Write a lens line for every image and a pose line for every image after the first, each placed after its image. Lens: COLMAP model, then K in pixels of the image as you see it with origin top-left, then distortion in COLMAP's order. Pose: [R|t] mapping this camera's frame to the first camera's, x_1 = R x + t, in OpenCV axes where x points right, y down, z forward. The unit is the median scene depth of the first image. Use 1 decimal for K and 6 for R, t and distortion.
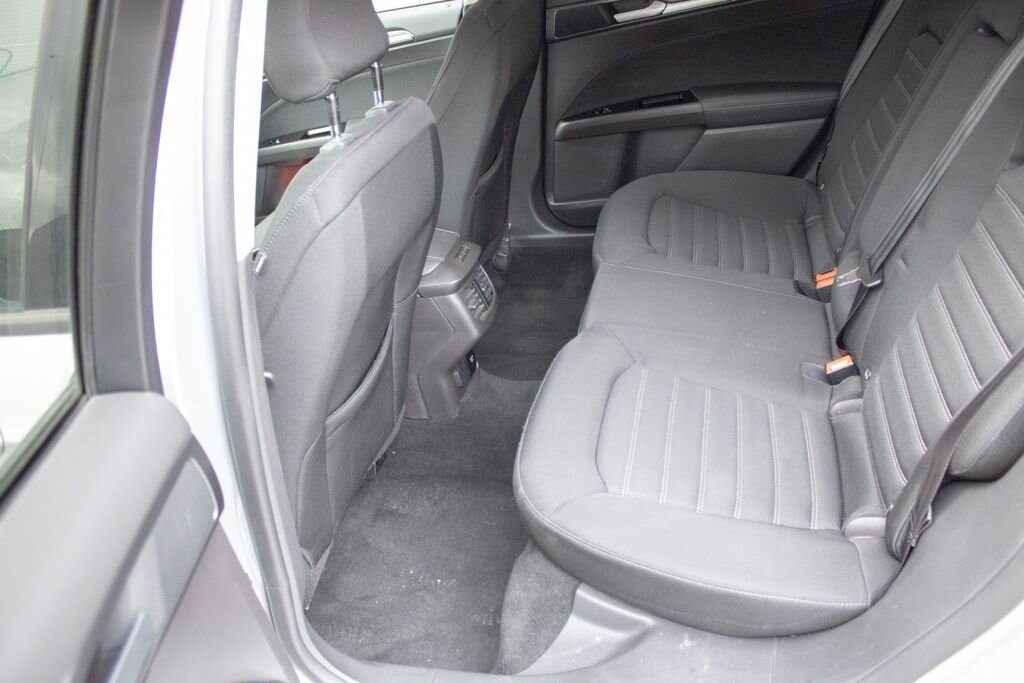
lens RADIAL K [[843.6, 0, 508.2], [0, 843.6, 350.2], [0, 0, 1]] dist [-0.166639, 0.140484]
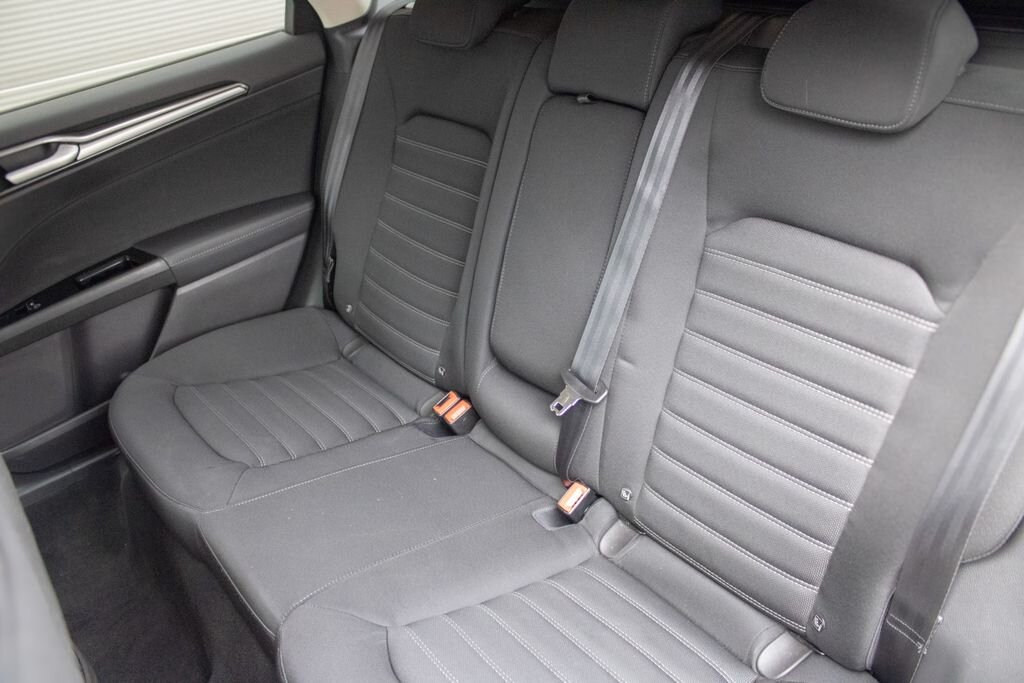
lens RADIAL K [[843.6, 0, 508.2], [0, 843.6, 350.2], [0, 0, 1]] dist [-0.166639, 0.140484]
pose [[0.624868, -0.336614, 0.704437, -0.137348], [0.417103, 0.906655, 0.063254, -0.142349], [-0.659974, 0.254298, 0.706942, 0.281043]]
